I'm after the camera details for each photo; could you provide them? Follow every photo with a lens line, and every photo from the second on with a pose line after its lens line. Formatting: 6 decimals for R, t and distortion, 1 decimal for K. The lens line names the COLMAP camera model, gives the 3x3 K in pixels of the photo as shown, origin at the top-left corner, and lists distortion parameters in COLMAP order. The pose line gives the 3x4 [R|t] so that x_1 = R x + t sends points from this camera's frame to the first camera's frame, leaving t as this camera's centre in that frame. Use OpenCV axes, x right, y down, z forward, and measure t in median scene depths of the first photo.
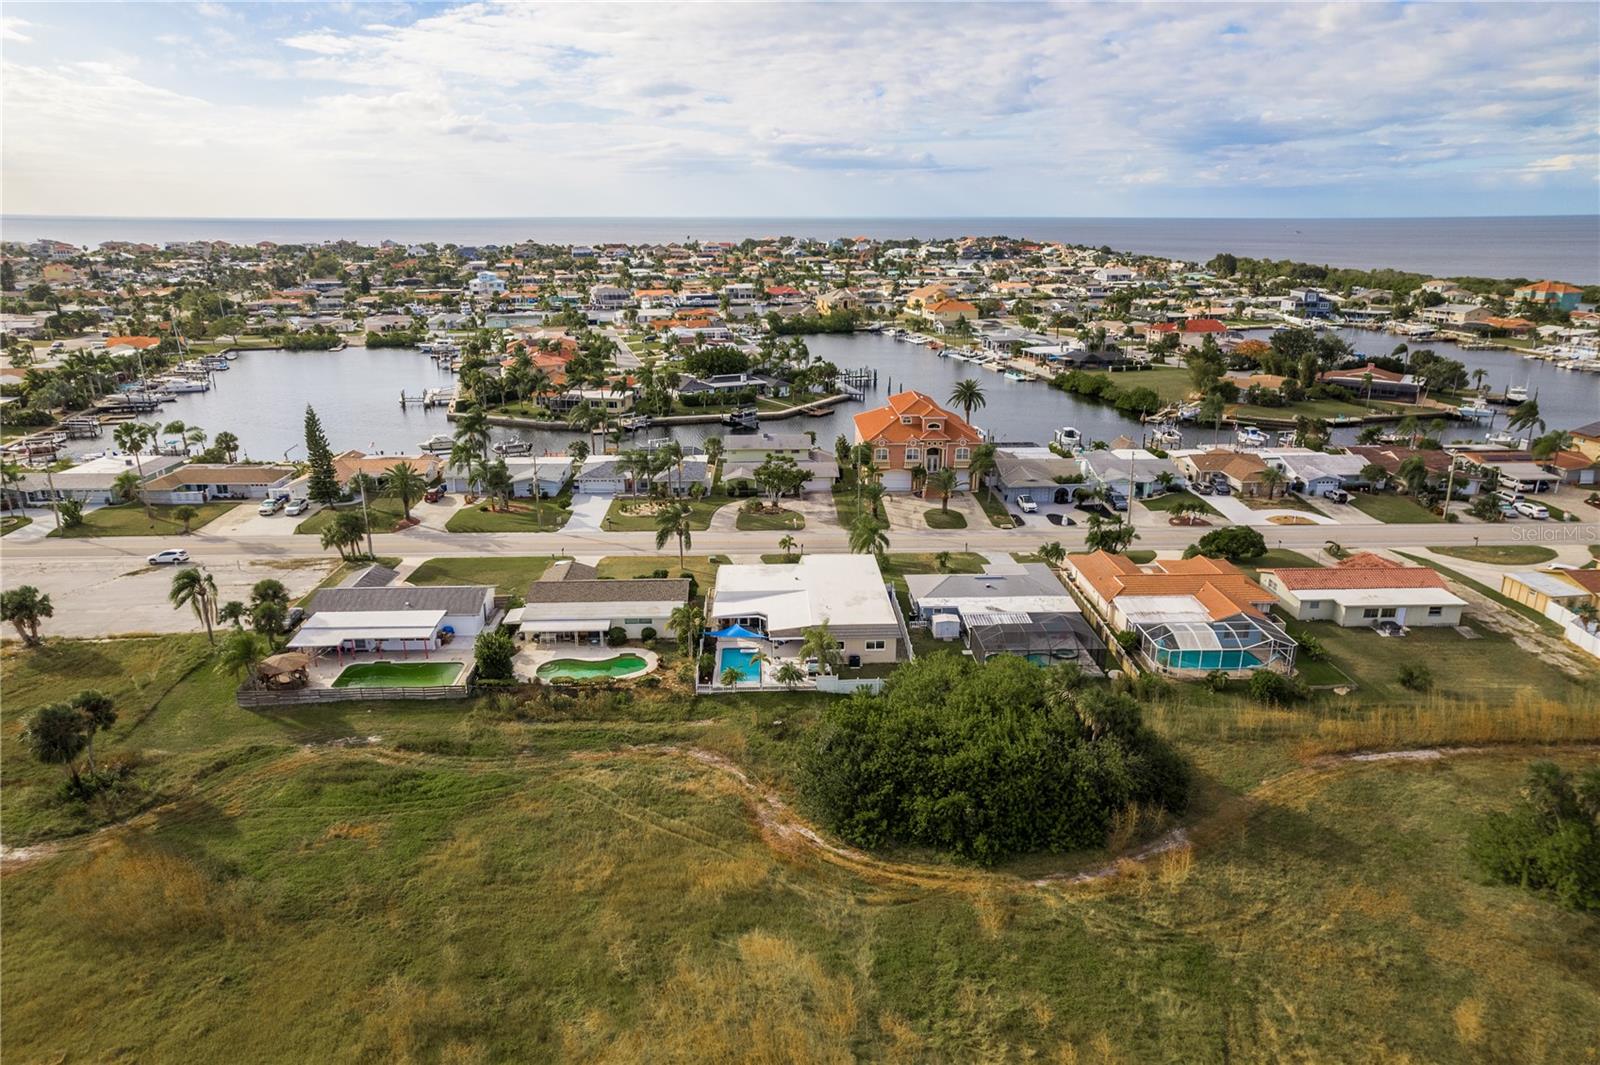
lens RADIAL K [[1012.2, 0, 798.2], [0, 1012.2, 541.0], [0, 0, 1]] dist [-0.051862, 0.084044]
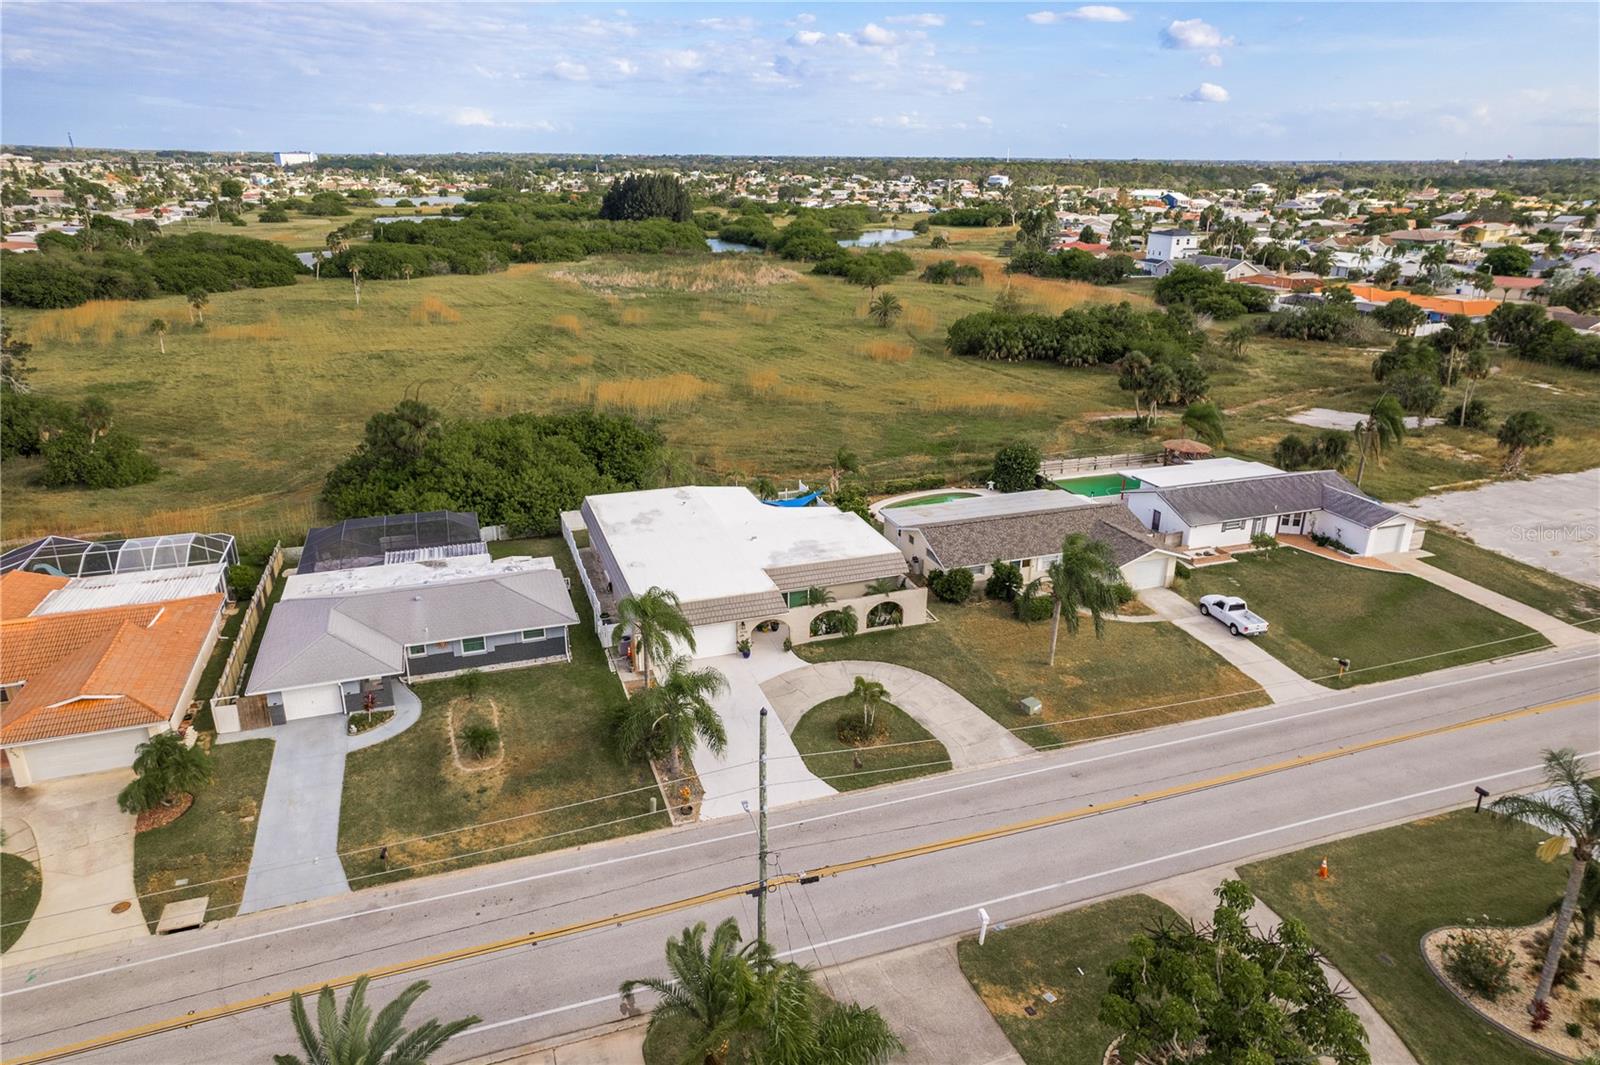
lens RADIAL K [[1012.2, 0, 798.2], [0, 1012.2, 541.0], [0, 0, 1]] dist [-0.051862, 0.084044]
pose [[-0.953752, 0.102348, -0.282635, 0.142207], [-0.094062, 0.791414, 0.604000, -0.336235], [0.285500, 0.602651, -0.745186, 1.477397]]
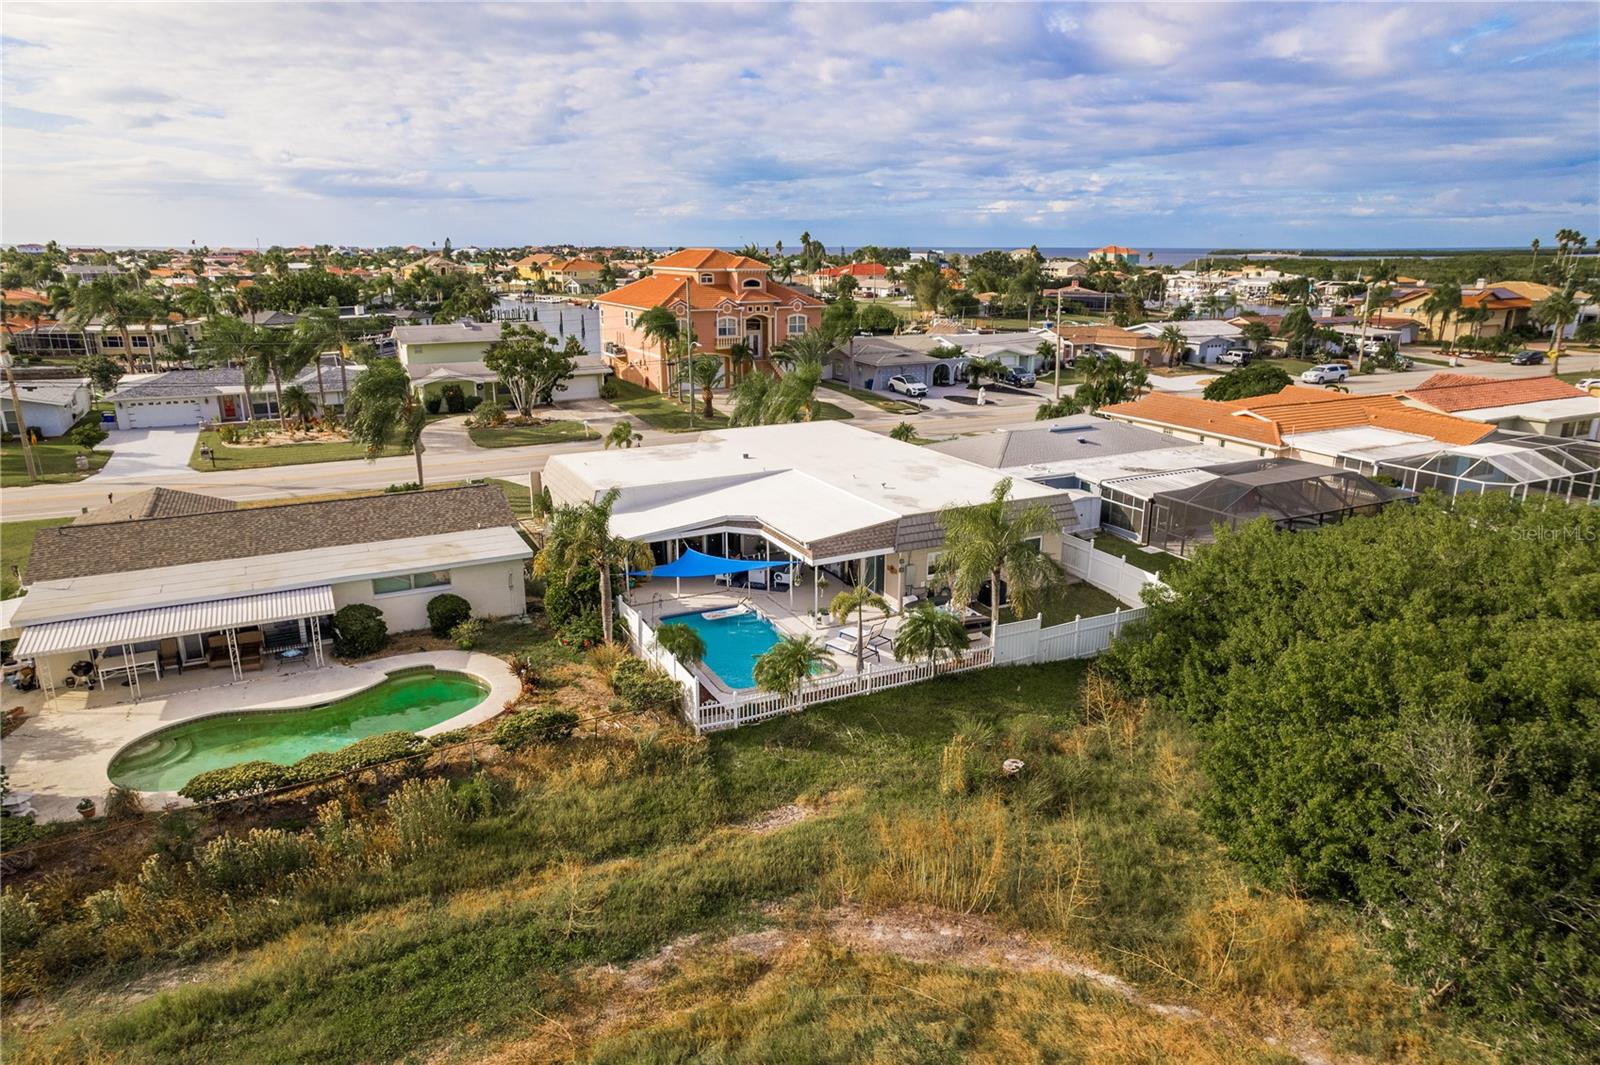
lens RADIAL K [[1024.9, 0, 817.9], [0, 1024.9, 499.6], [0, 0, 1]] dist [-0.080694, 0.087807]
pose [[0.901643, -0.100349, 0.420679, -0.167038], [0.129147, 0.990800, -0.040455, 0.078857], [-0.412749, 0.090805, 0.906307, 0.569044]]
